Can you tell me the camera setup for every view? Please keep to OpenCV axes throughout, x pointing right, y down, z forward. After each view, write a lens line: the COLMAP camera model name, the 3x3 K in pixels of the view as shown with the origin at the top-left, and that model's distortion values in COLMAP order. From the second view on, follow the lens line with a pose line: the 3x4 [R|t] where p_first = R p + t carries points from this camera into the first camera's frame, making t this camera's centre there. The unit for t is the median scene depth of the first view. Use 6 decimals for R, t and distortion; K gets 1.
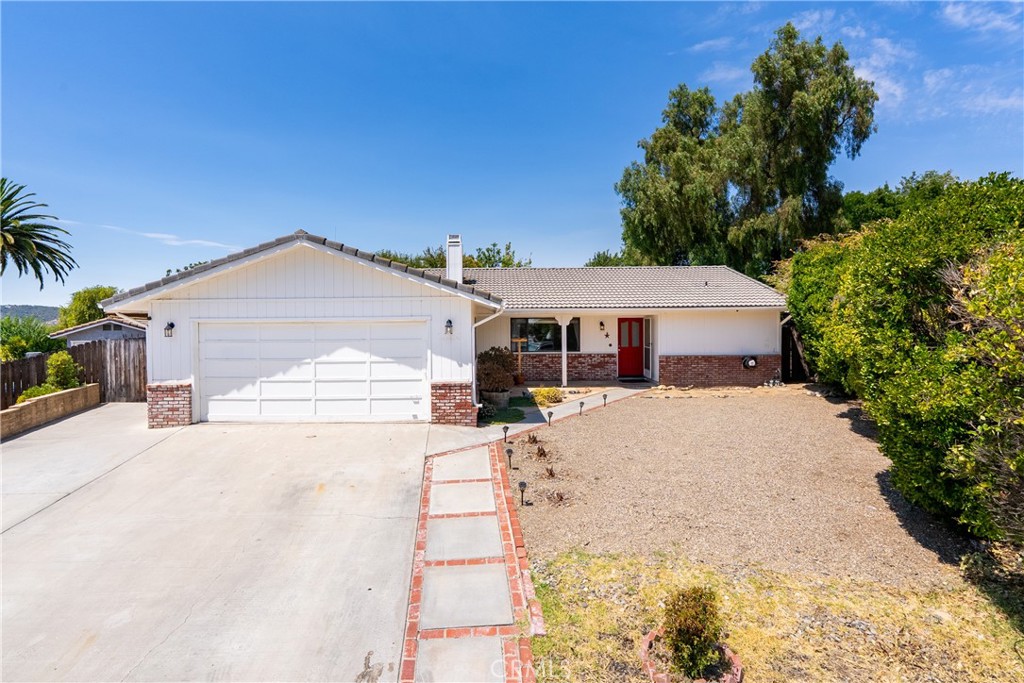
lens RADIAL K [[468.2, 0, 509.7], [0, 468.2, 329.1], [0, 0, 1]] dist [0.000100, 0.000158]
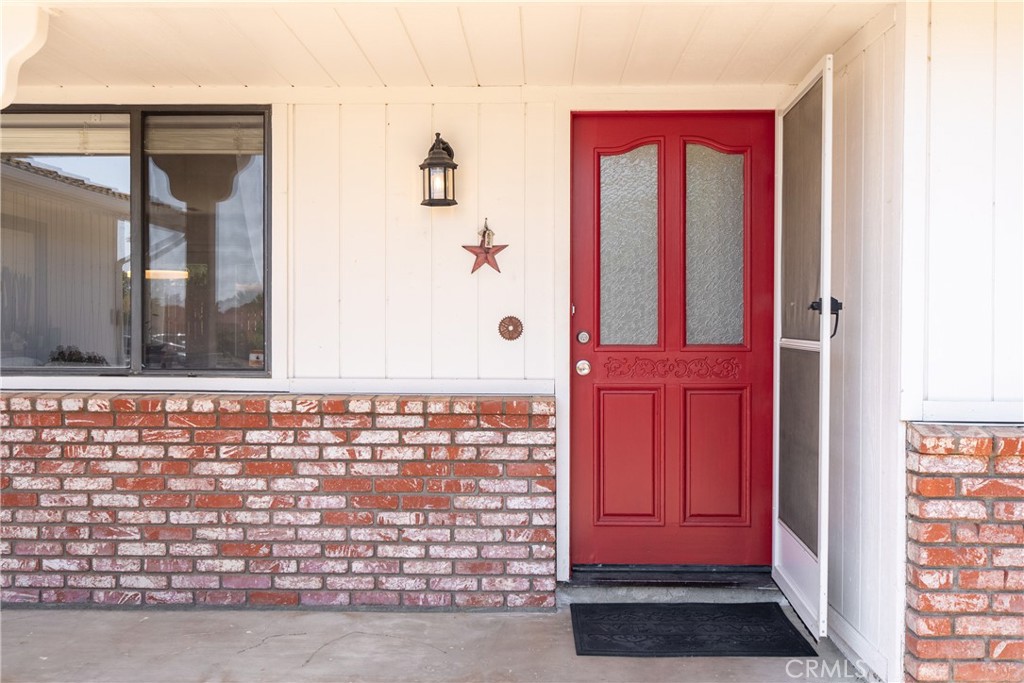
lens RADIAL K [[1024.8, 0, 512.0], [0, 1024.8, 341.5], [0, 0, 1]] dist [0.000448, 0.000105]
pose [[0.999501, 0.012253, -0.029108, 0.295228], [-0.012152, 0.999920, 0.003632, 0.048439], [0.029150, -0.003276, 0.999570, 0.956670]]
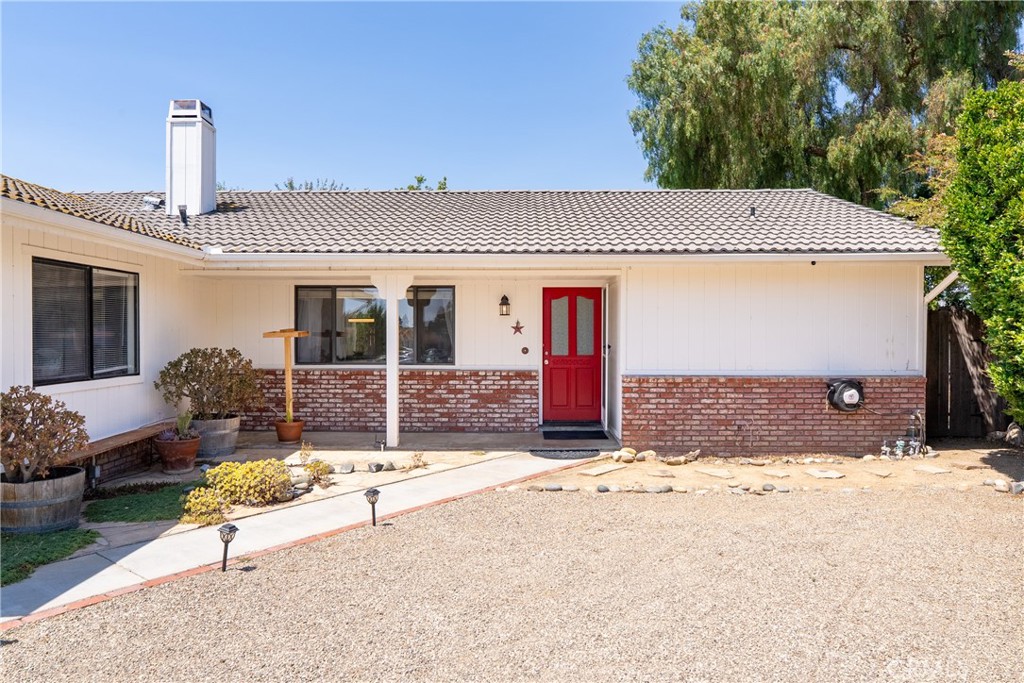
lens RADIAL K [[683.8, 0, 512.0], [0, 683.8, 341.5], [0, 0, 1]] dist [-0.000390, 0.000172]
pose [[0.999725, 0.010752, -0.020838, 0.285278], [-0.010740, 0.999942, 0.000692, 0.033435], [0.020844, -0.000468, 0.999783, 0.488340]]
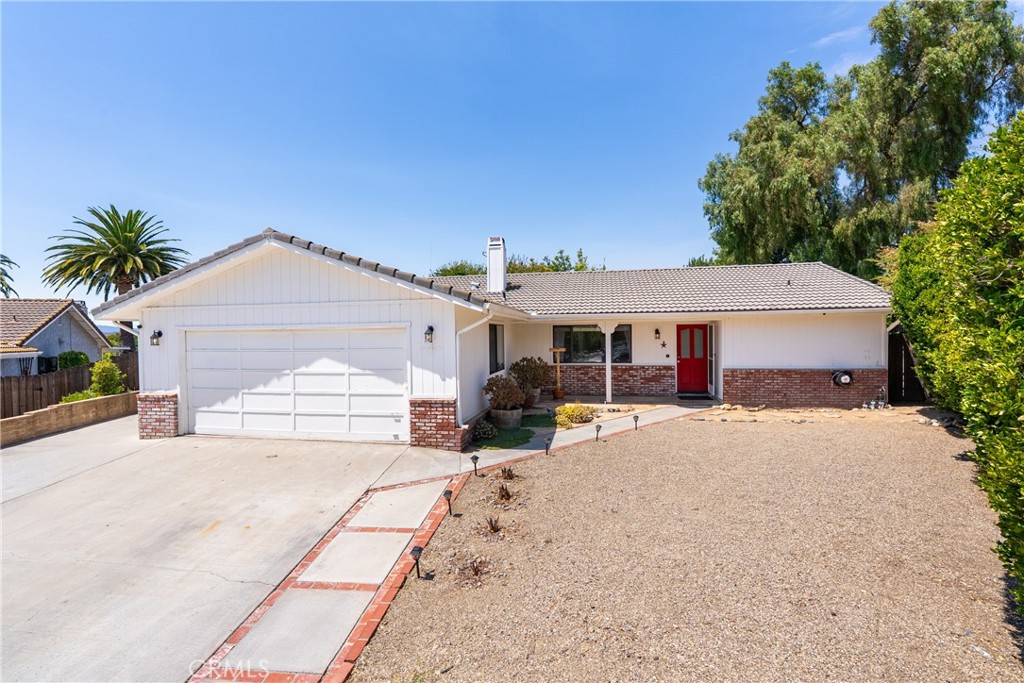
lens RADIAL K [[453.5, 0, 523.9], [0, 453.5, 344.4], [0, 0, 1]] dist [-0.000936, -0.000080]
pose [[0.981878, -0.000059, -0.189513, 0.148434], [0.002171, 0.999938, 0.010935, 0.003710], [0.189500, -0.011148, 0.981817, 0.162034]]
